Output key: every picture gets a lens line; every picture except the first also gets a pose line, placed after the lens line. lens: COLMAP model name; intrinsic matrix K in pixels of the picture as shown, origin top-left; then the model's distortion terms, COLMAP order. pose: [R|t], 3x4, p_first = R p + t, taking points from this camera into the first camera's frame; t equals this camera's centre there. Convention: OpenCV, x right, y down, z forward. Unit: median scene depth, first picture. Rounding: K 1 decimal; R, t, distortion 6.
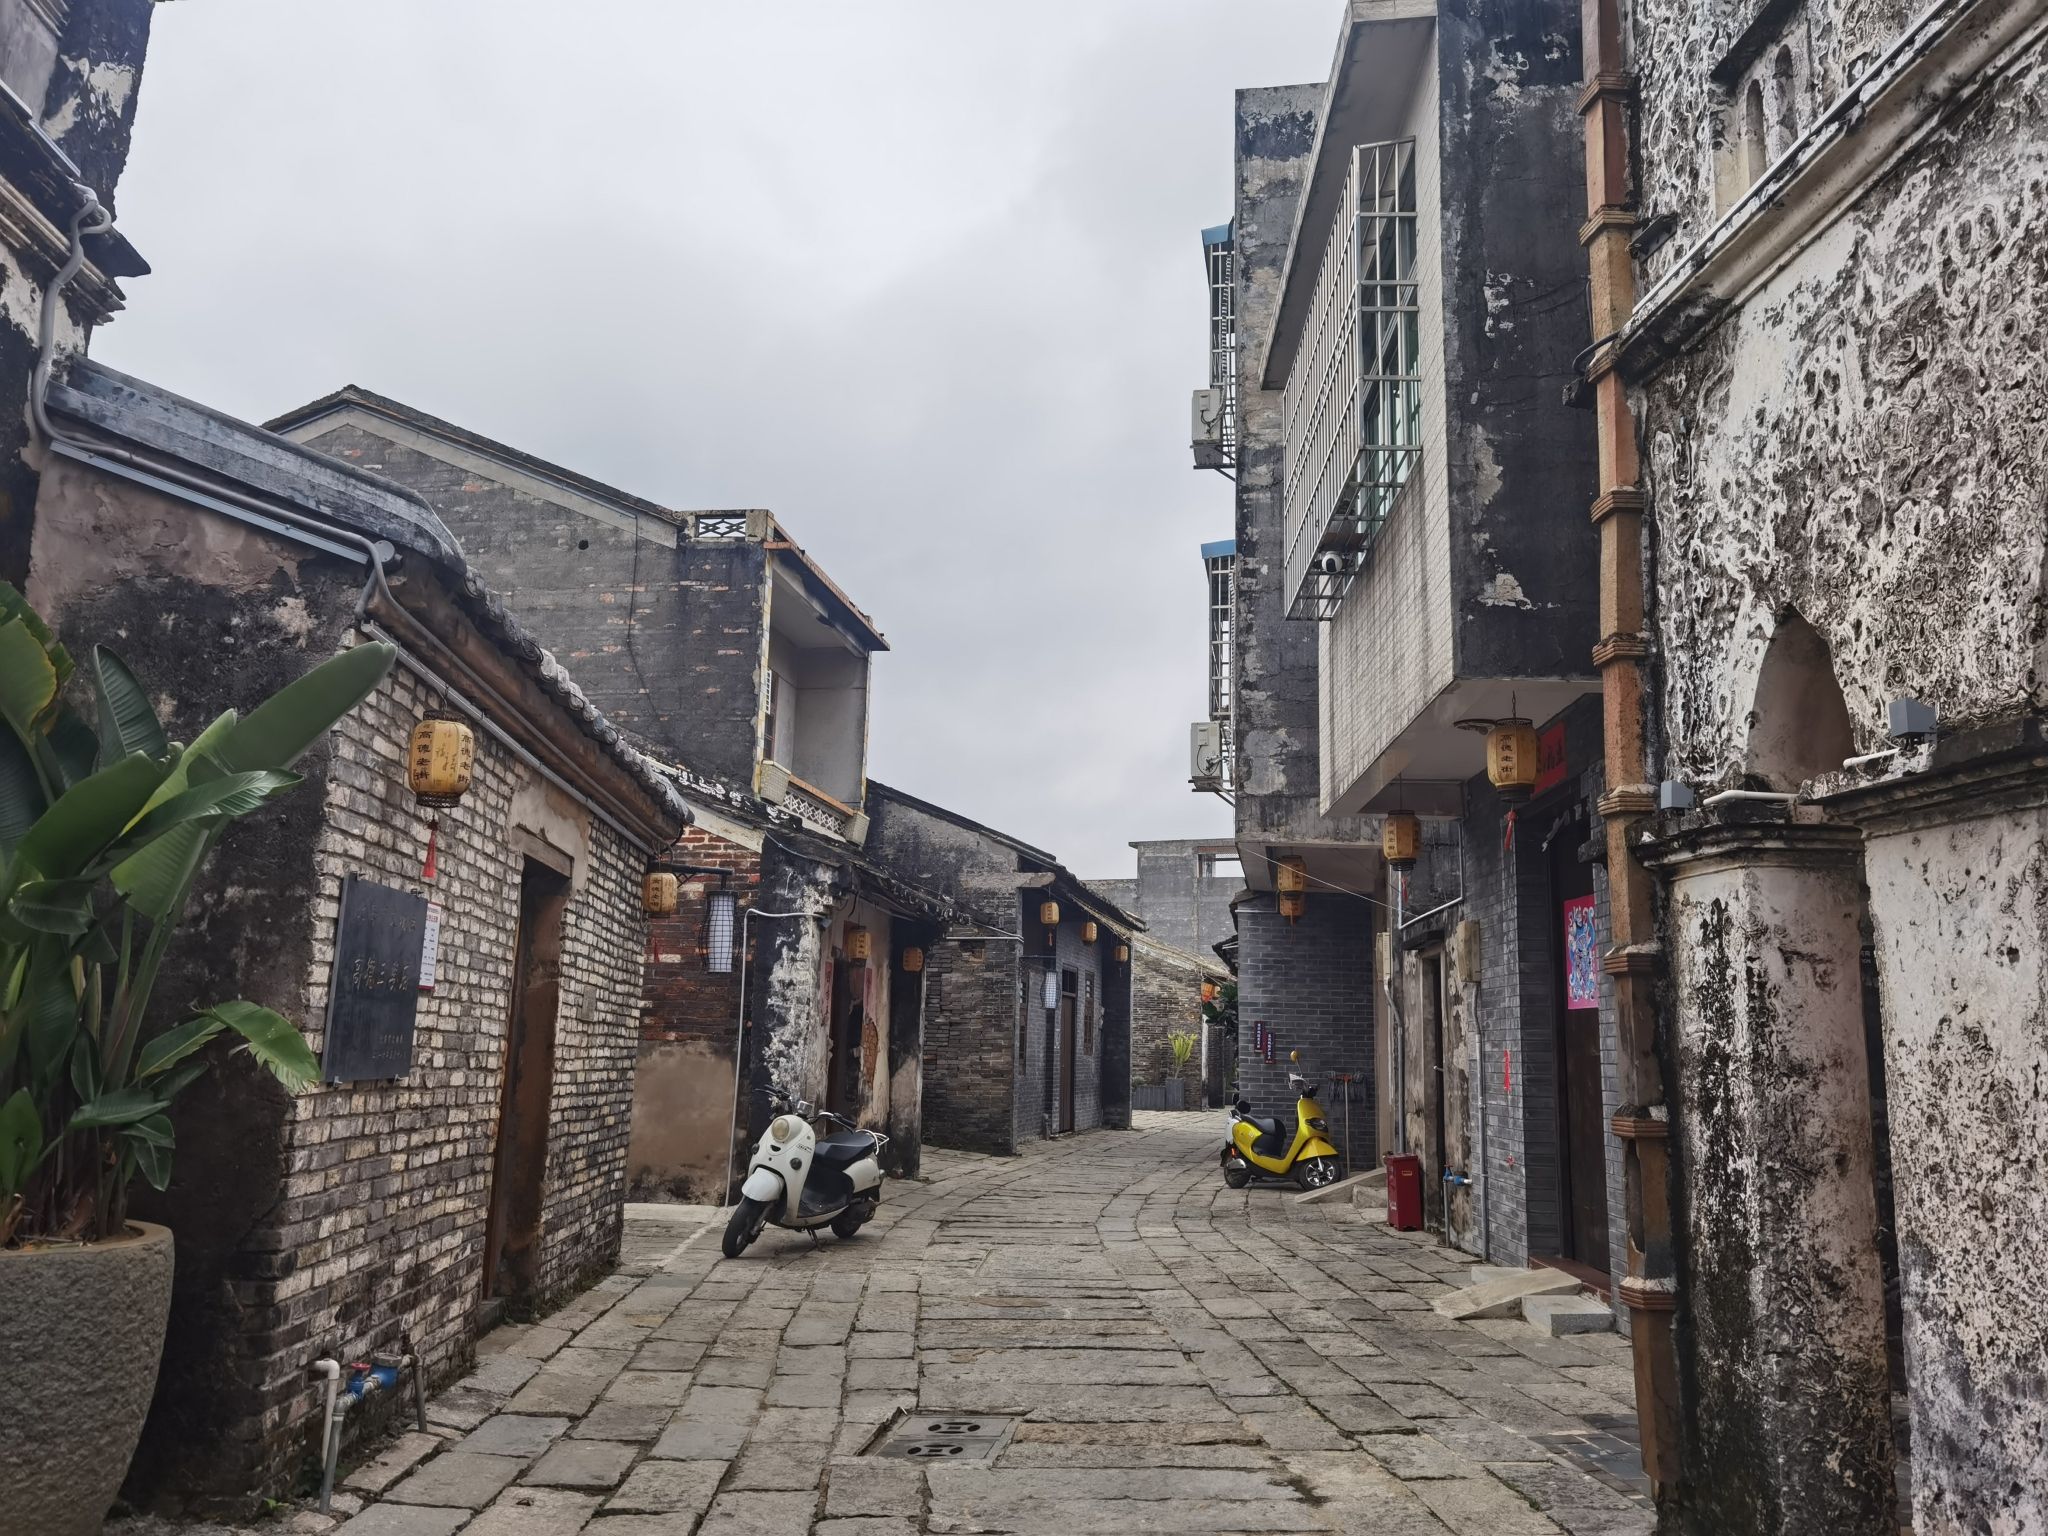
lens RADIAL K [[1611.4, 0, 1024.0], [0, 1611.4, 768.0], [0, 0, 1]] dist [-0.000022, -0.000578]
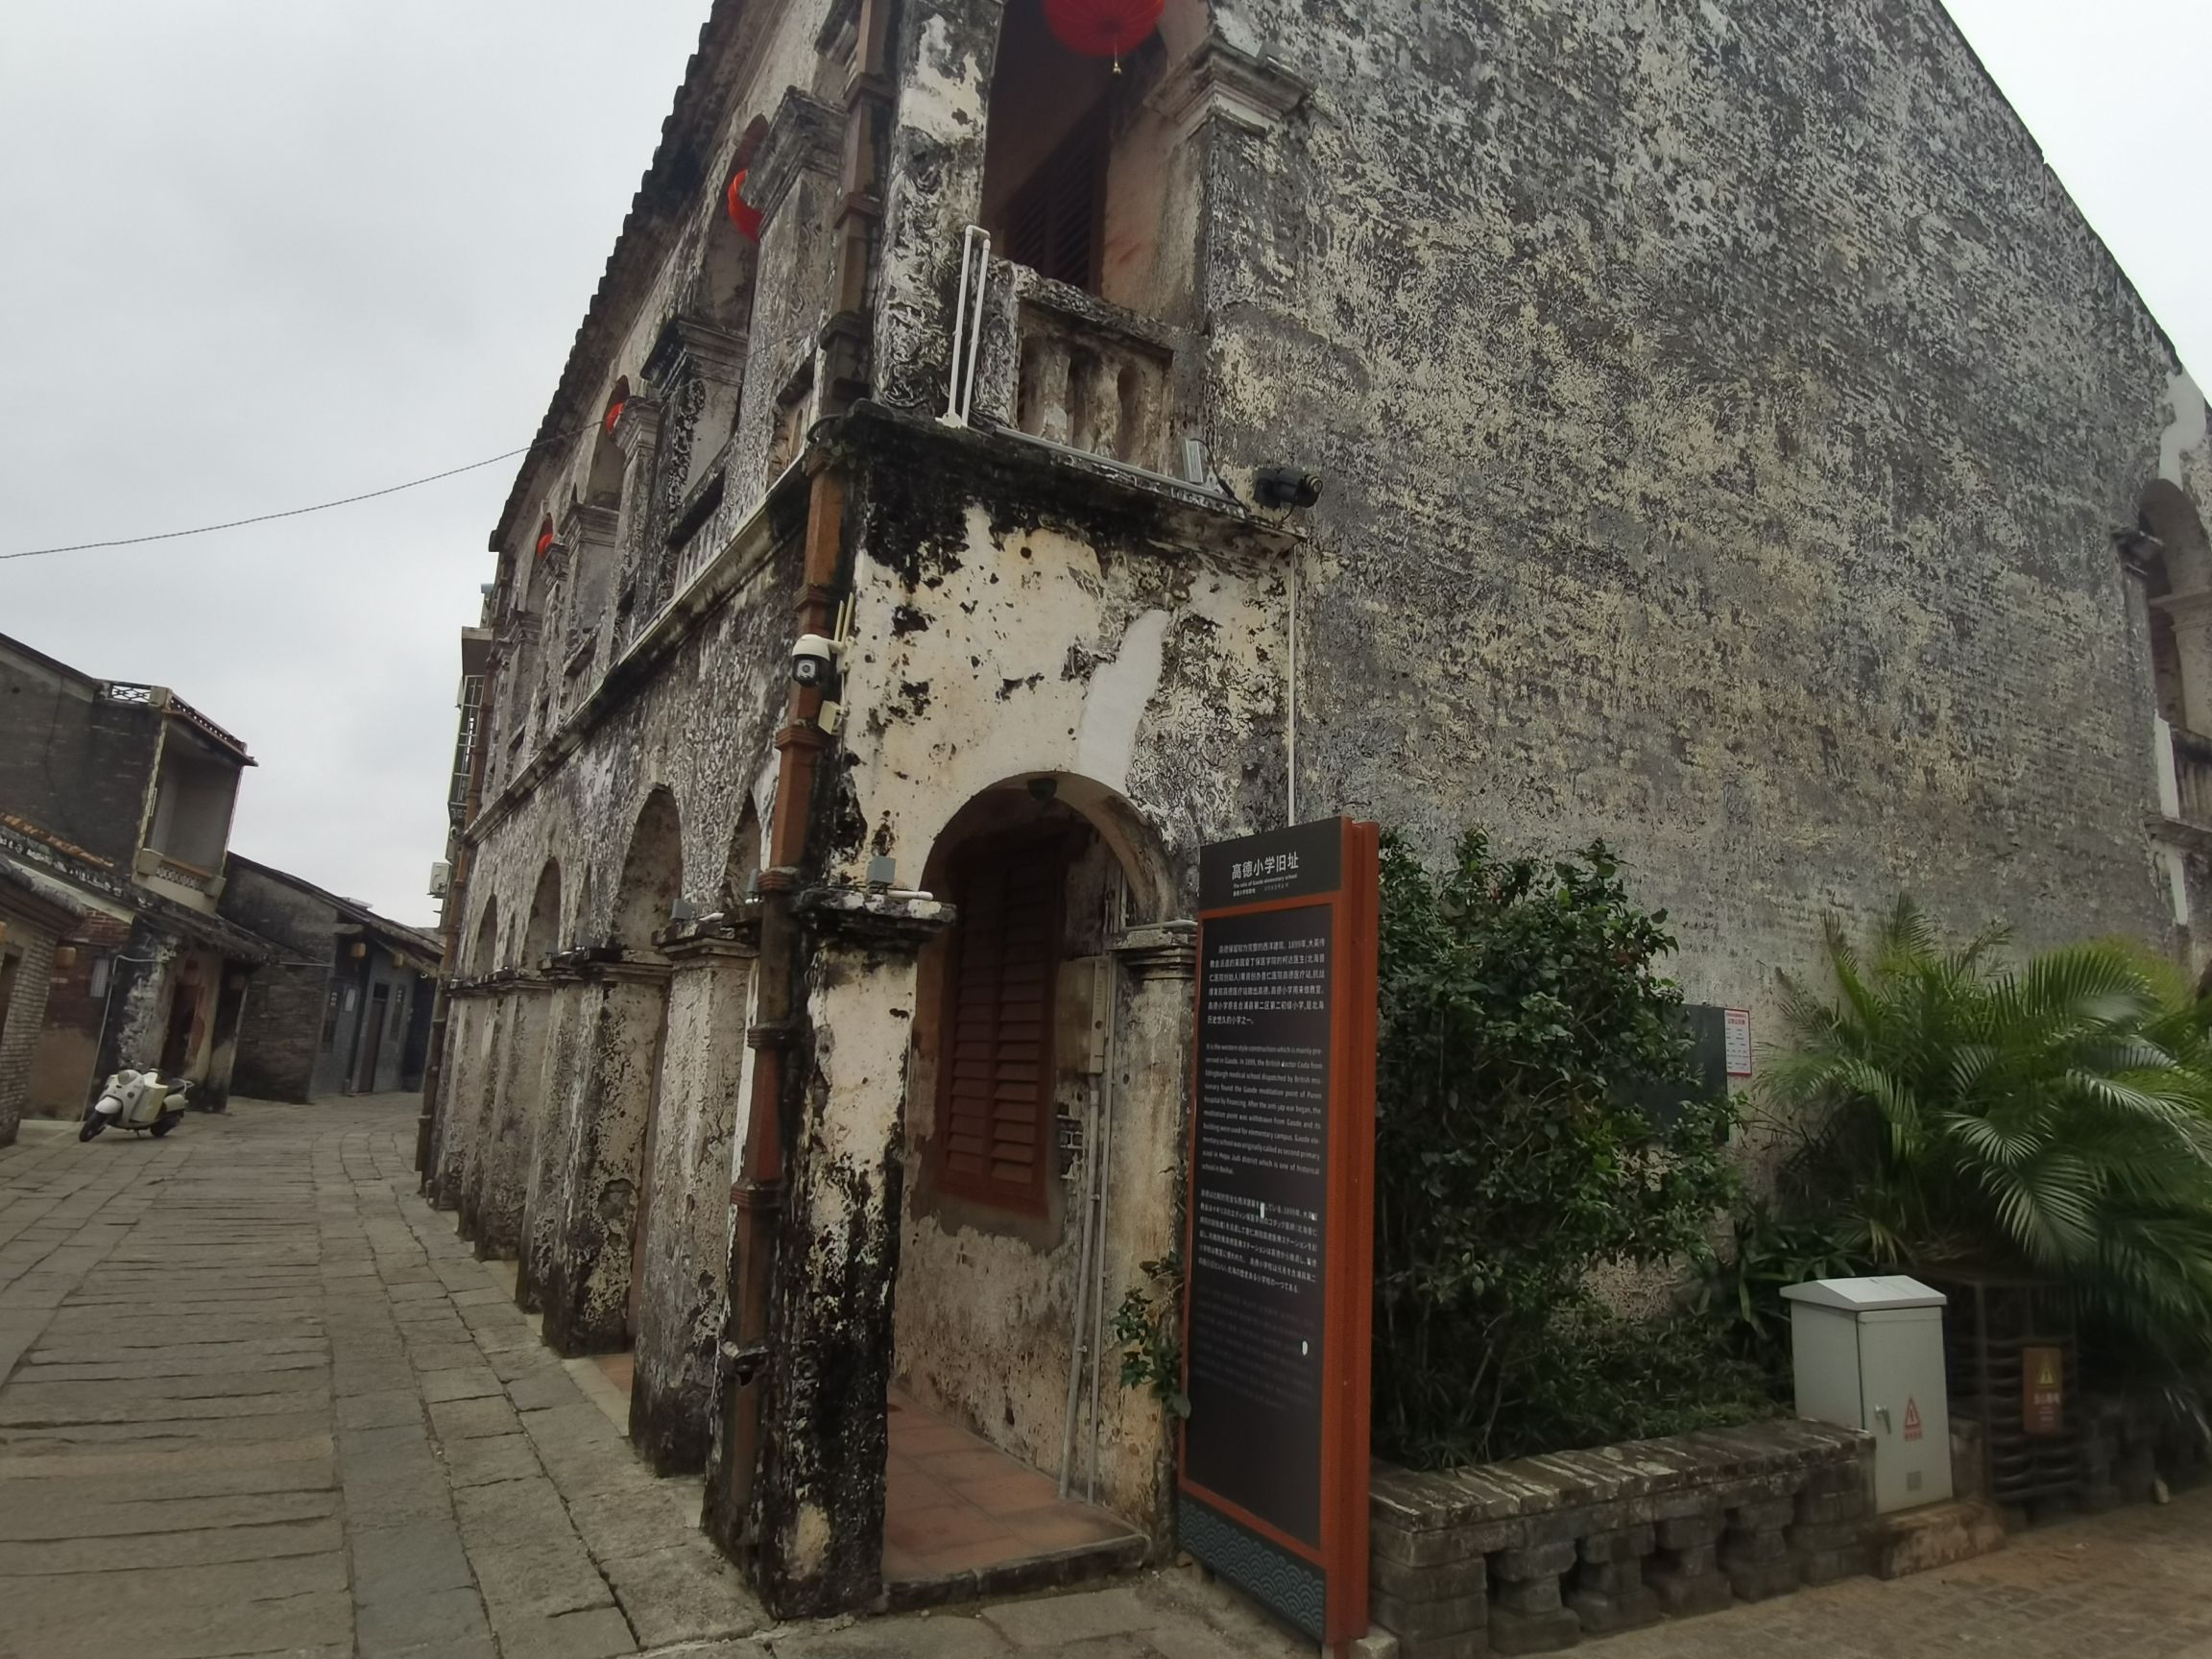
lens RADIAL K [[1286.4, 0, 1106.0], [0, 1286.4, 829.5], [0, 0, 1]] dist [0.000318, -0.001333]
pose [[0.881353, 0.113158, 0.458707, 0.103647], [-0.117235, 0.992909, -0.019685, -0.126390], [-0.457681, -0.036427, 0.888370, -0.636394]]
